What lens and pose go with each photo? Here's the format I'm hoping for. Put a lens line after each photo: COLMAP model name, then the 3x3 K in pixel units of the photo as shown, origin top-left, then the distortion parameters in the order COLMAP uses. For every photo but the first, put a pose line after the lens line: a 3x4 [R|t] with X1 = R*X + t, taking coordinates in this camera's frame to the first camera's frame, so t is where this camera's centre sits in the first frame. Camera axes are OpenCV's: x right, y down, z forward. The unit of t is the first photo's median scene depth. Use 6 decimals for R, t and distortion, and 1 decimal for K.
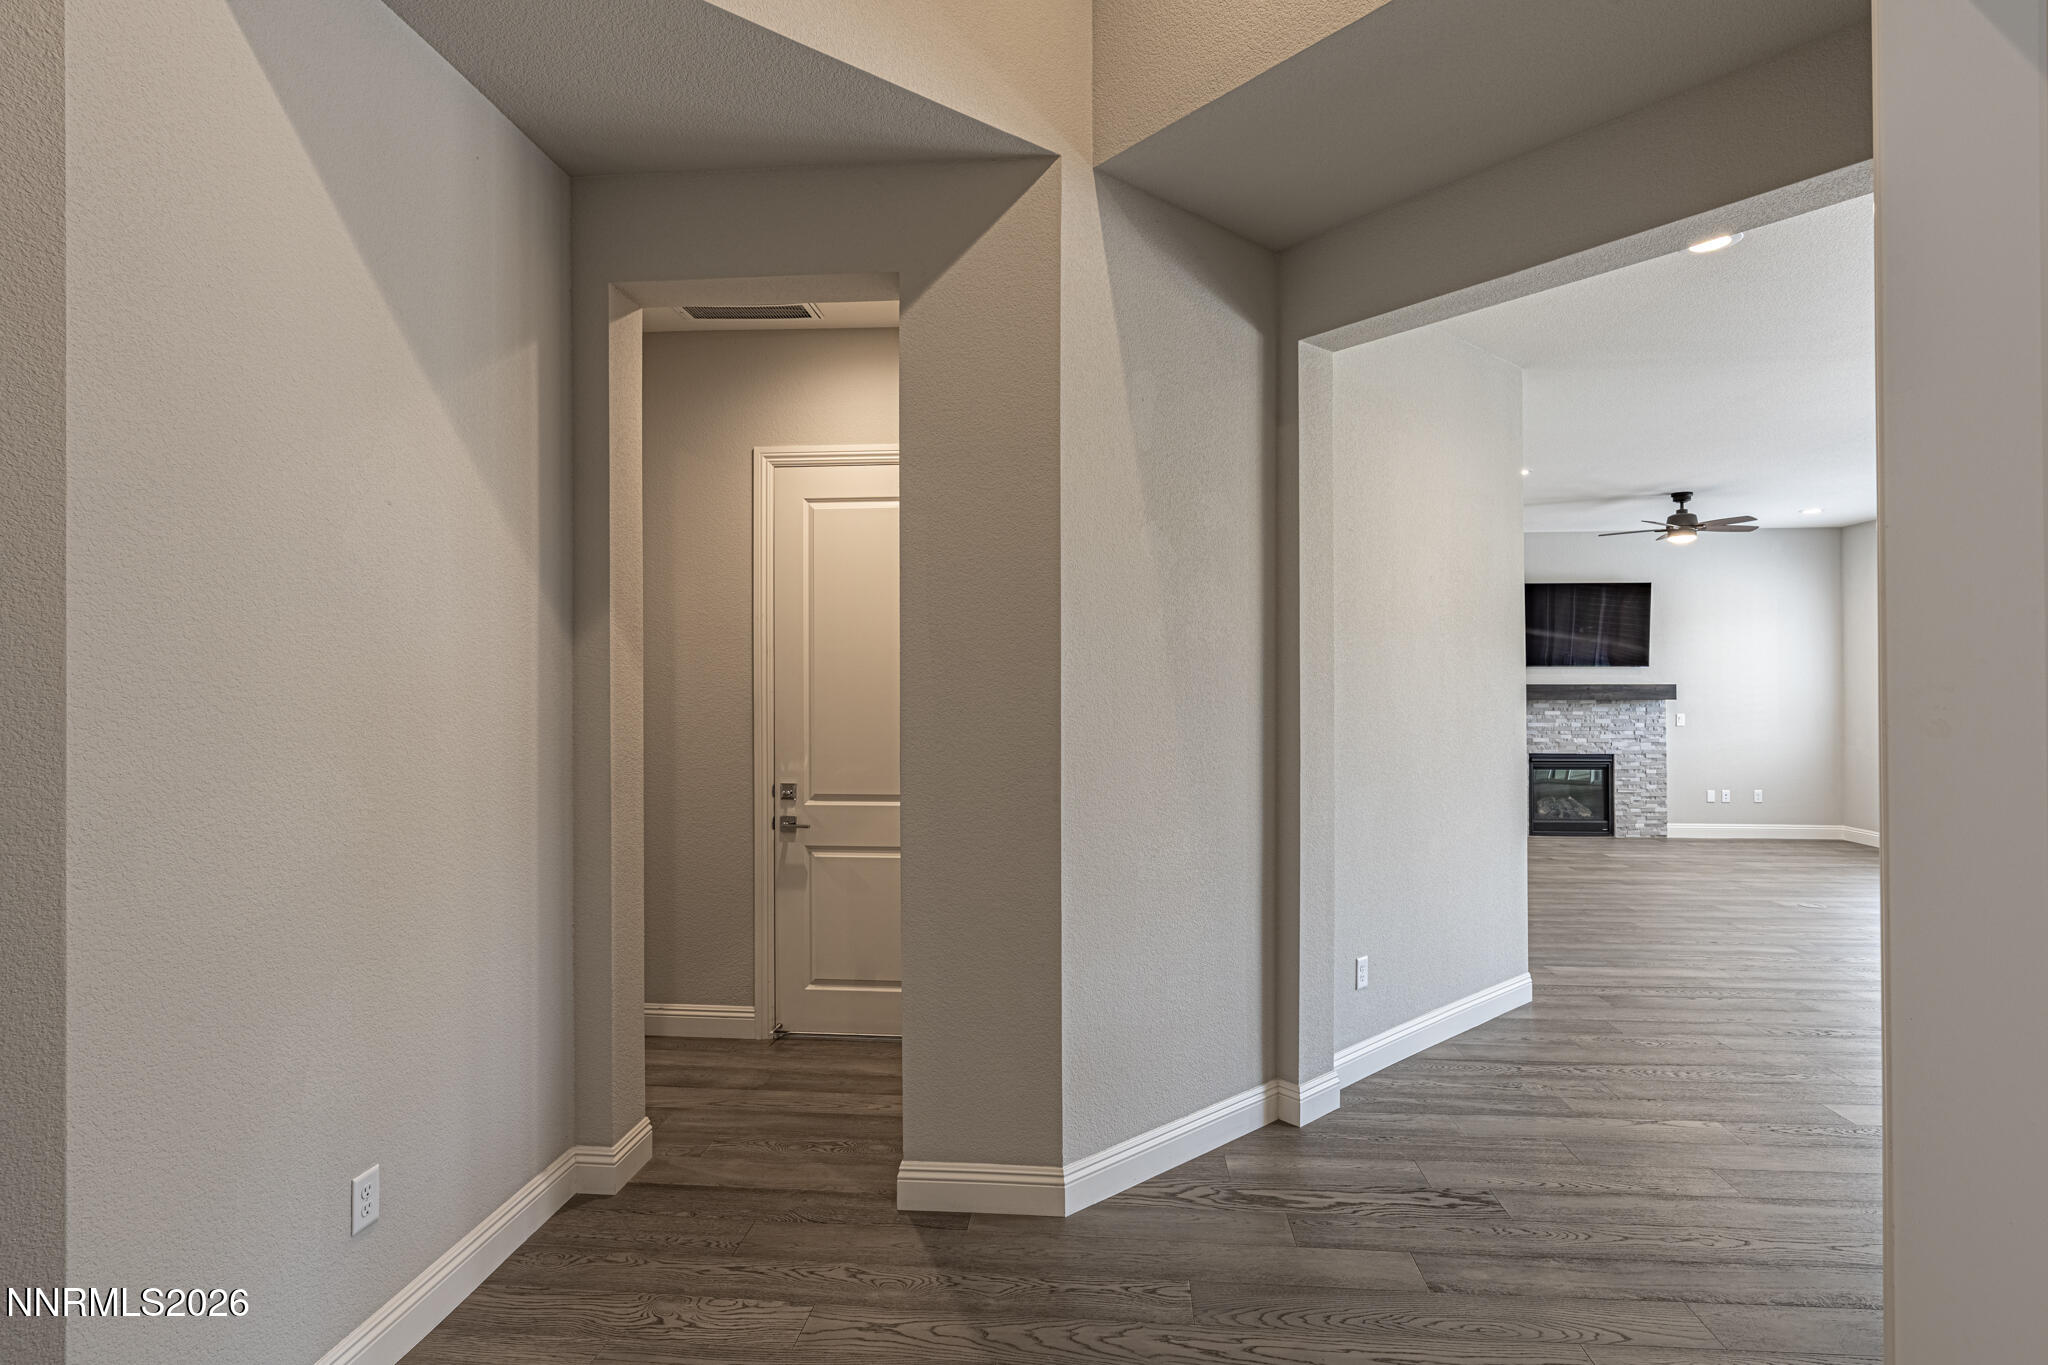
lens RADIAL K [[1021.3, 0, 1031.4], [0, 1021.3, 677.6], [0, 0, 1]] dist [-0.002251, -0.000538]
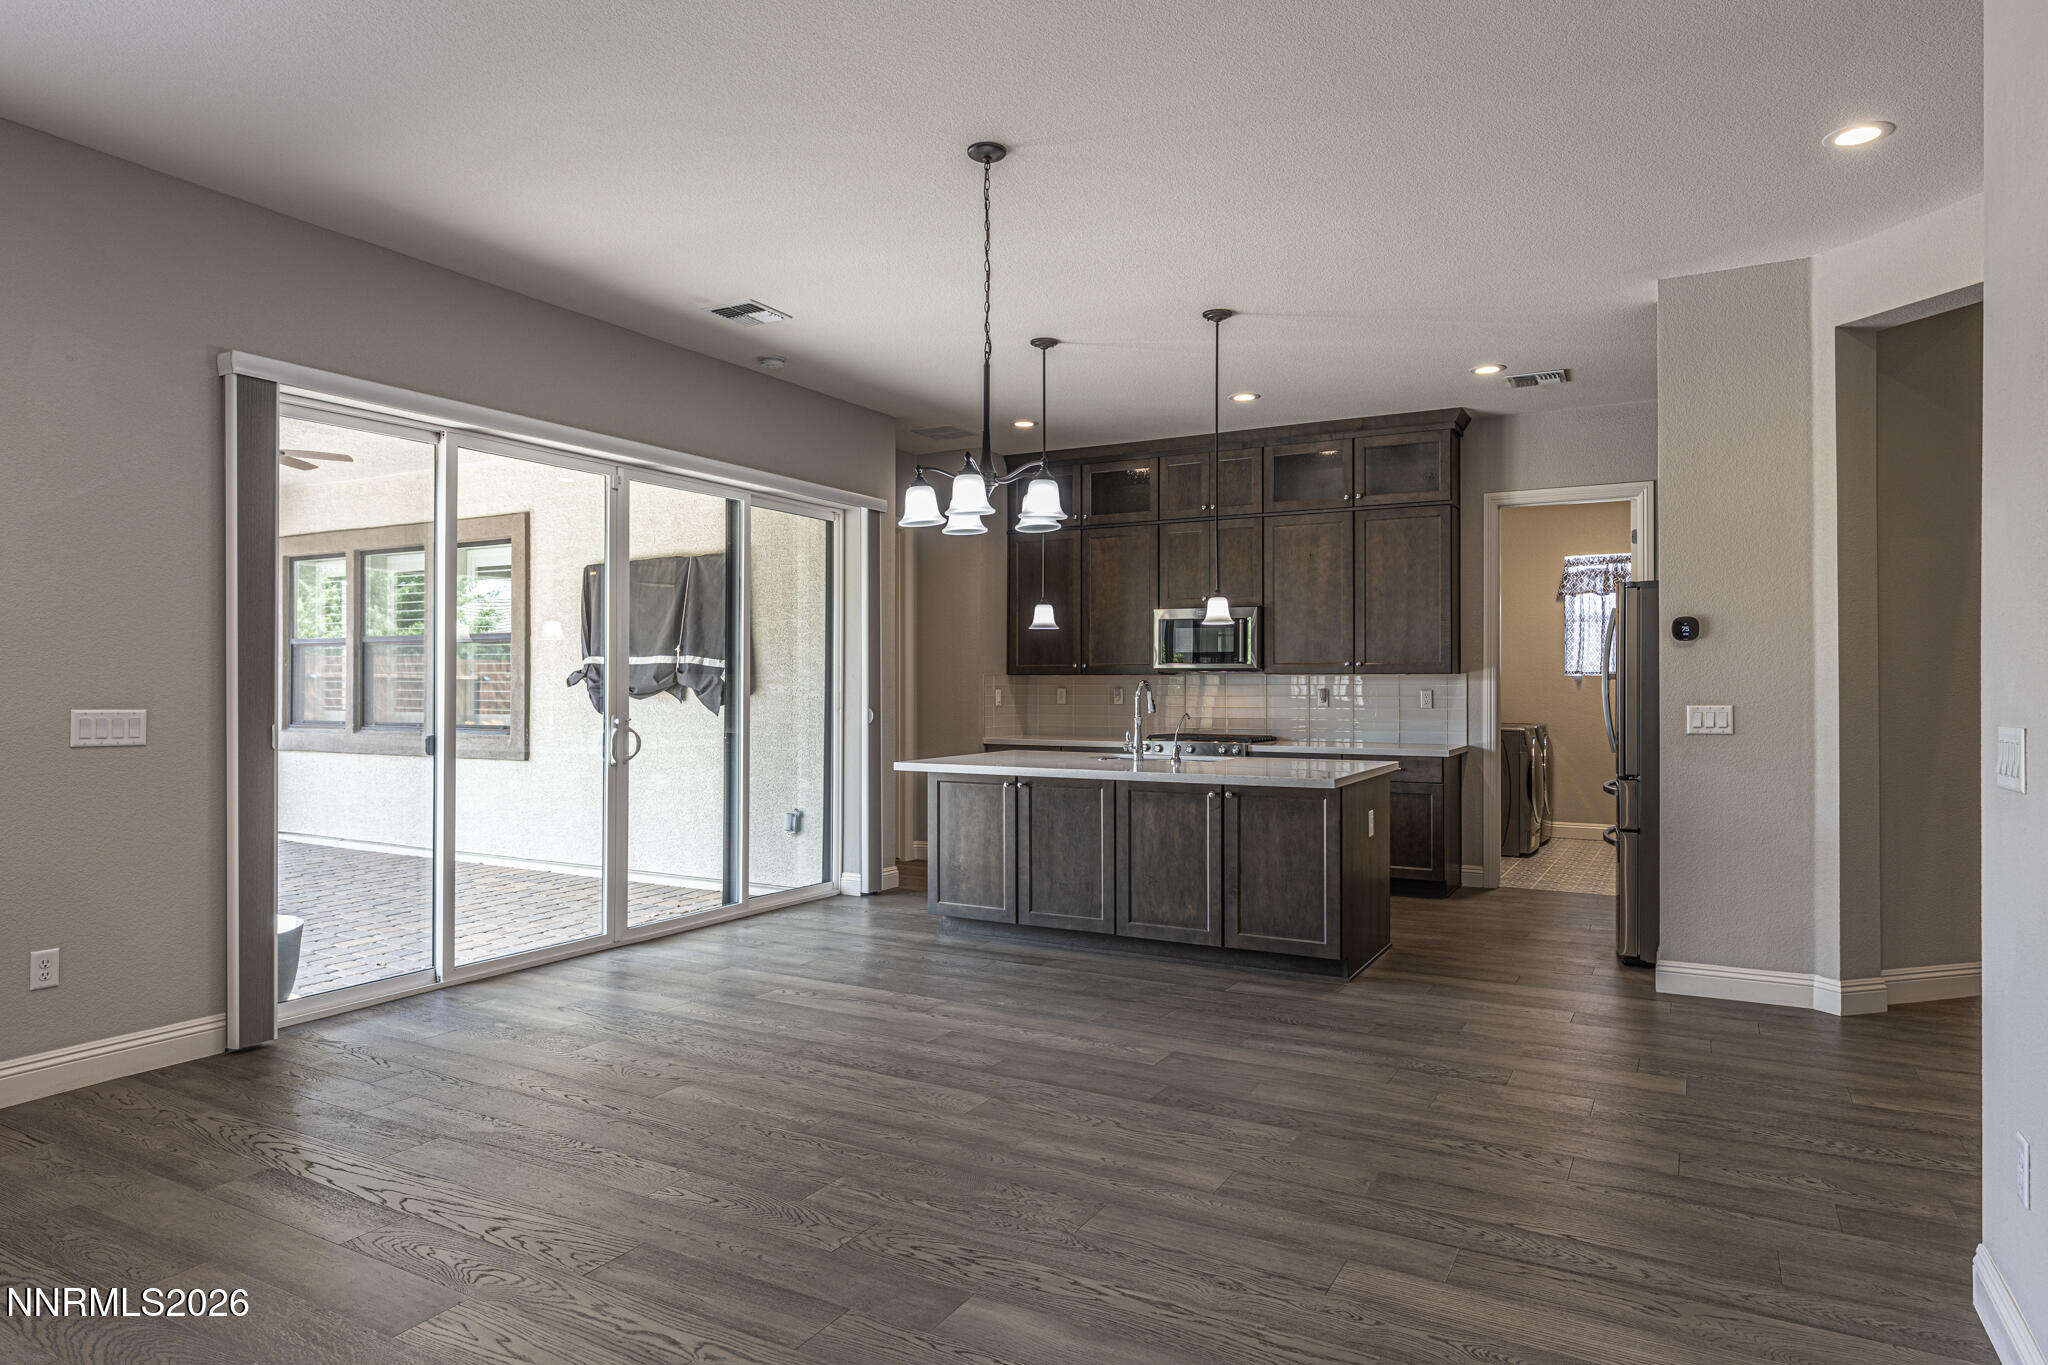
lens RADIAL K [[1226.8, 0, 1019.5], [0, 1226.8, 683.9], [0, 0, 1]] dist [-0.013117, 0.002961]
pose [[-0.910734, 0.001624, 0.412989, 0.314567], [-0.001702, 0.999969, -0.007686, 0.026865], [-0.412989, -0.007702, -0.910703, 0.799768]]
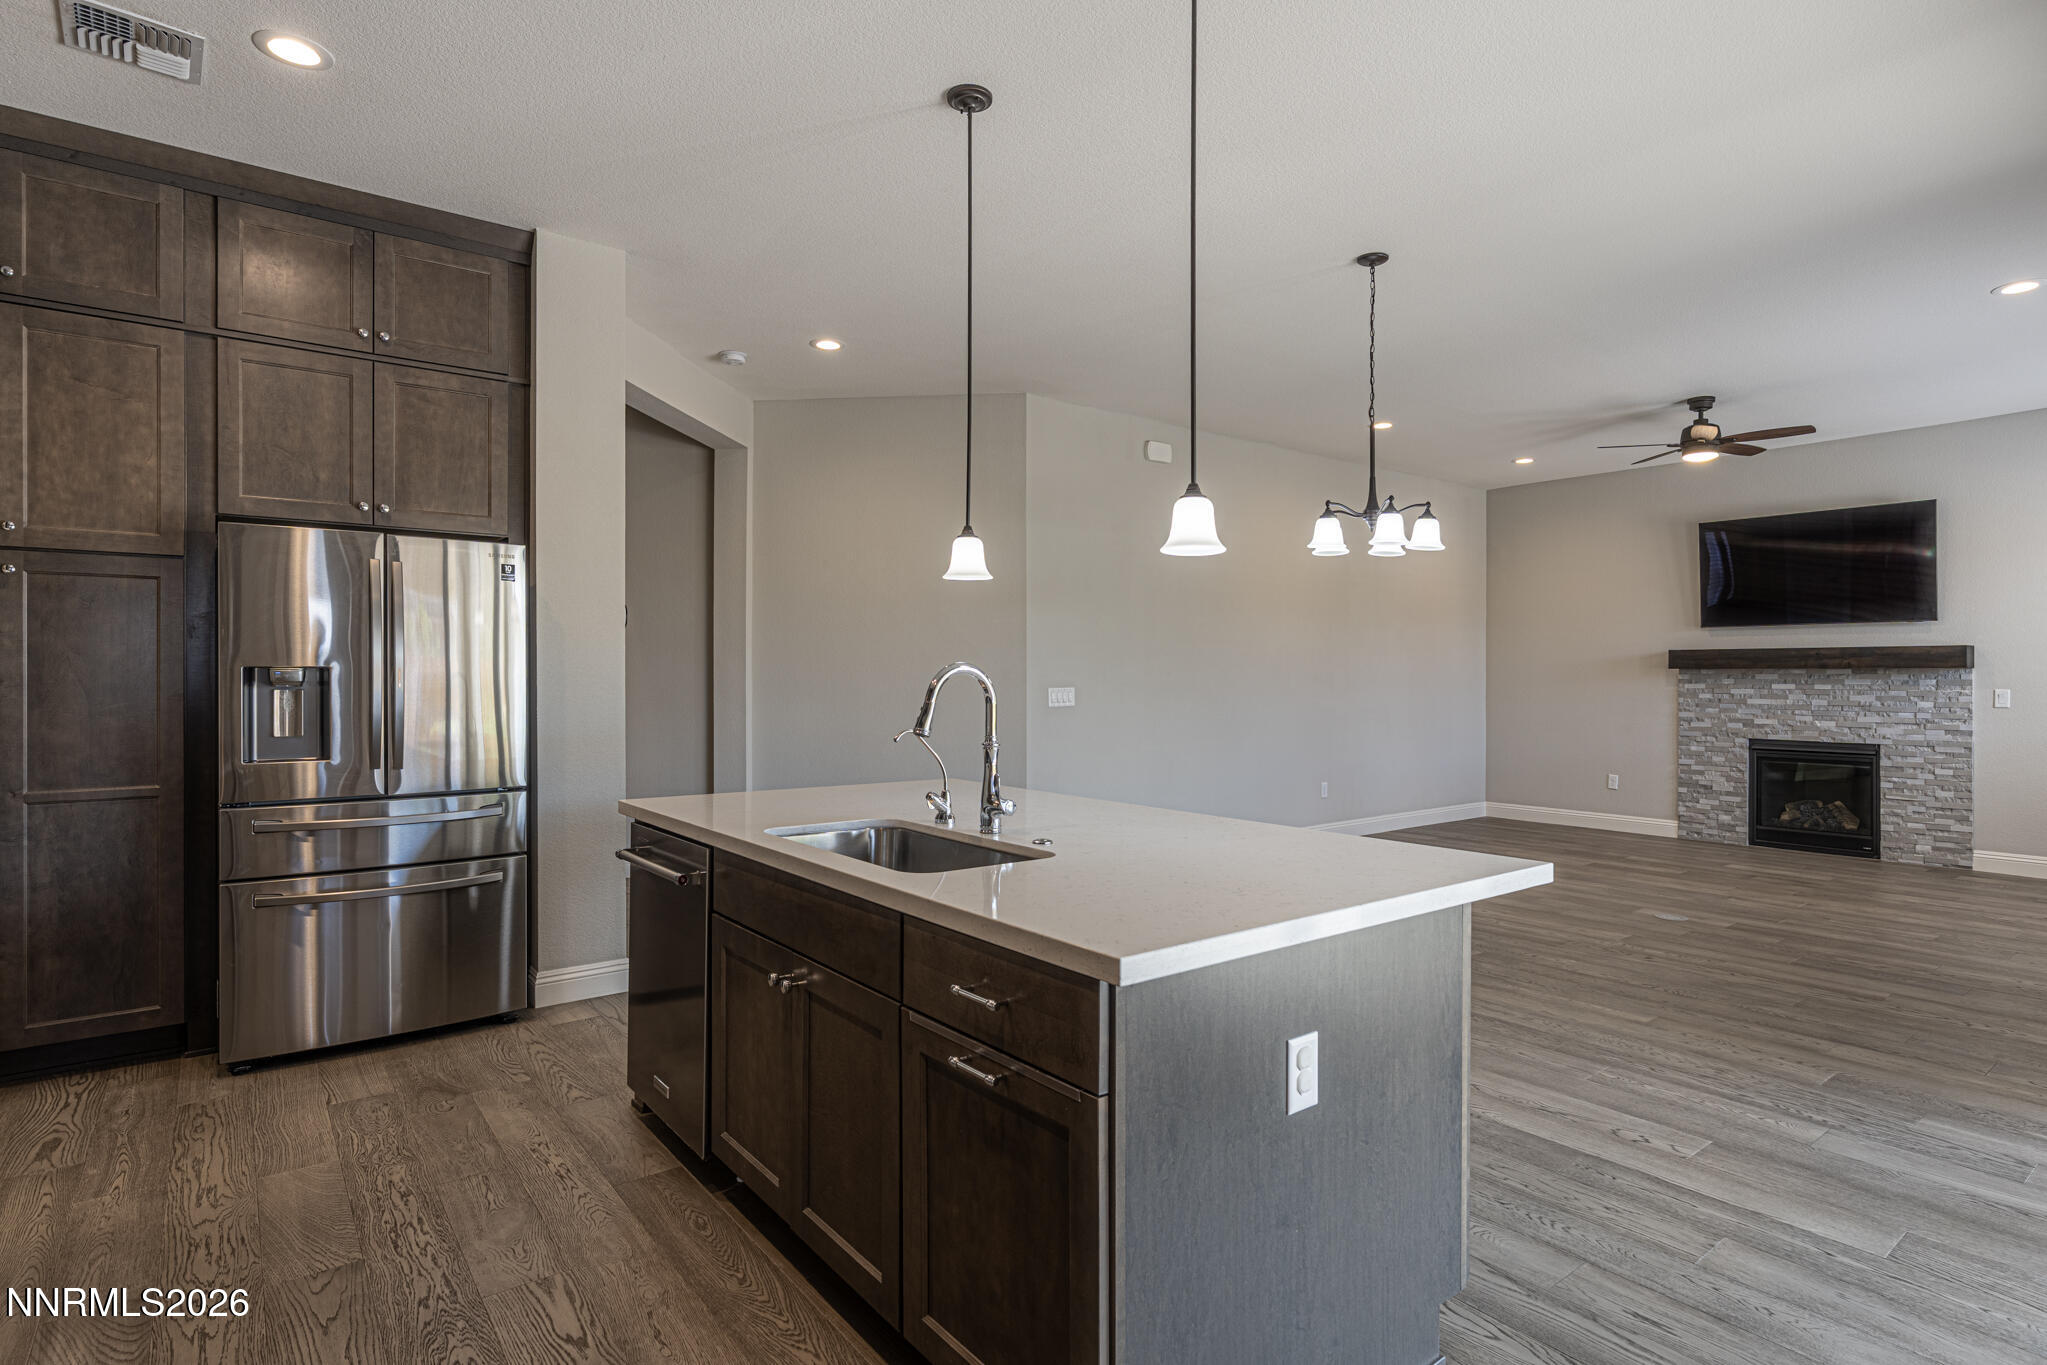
lens RADIAL K [[1020.8, 0, 1033.5], [0, 1020.8, 683.9], [0, 0, 1]] dist [-0.002251, -0.000538]
pose [[0.683177, 0.008469, -0.730203, 0.690155], [0.001146, 0.999919, 0.012669, 0.022537], [0.730252, -0.009492, 0.683112, 0.073898]]
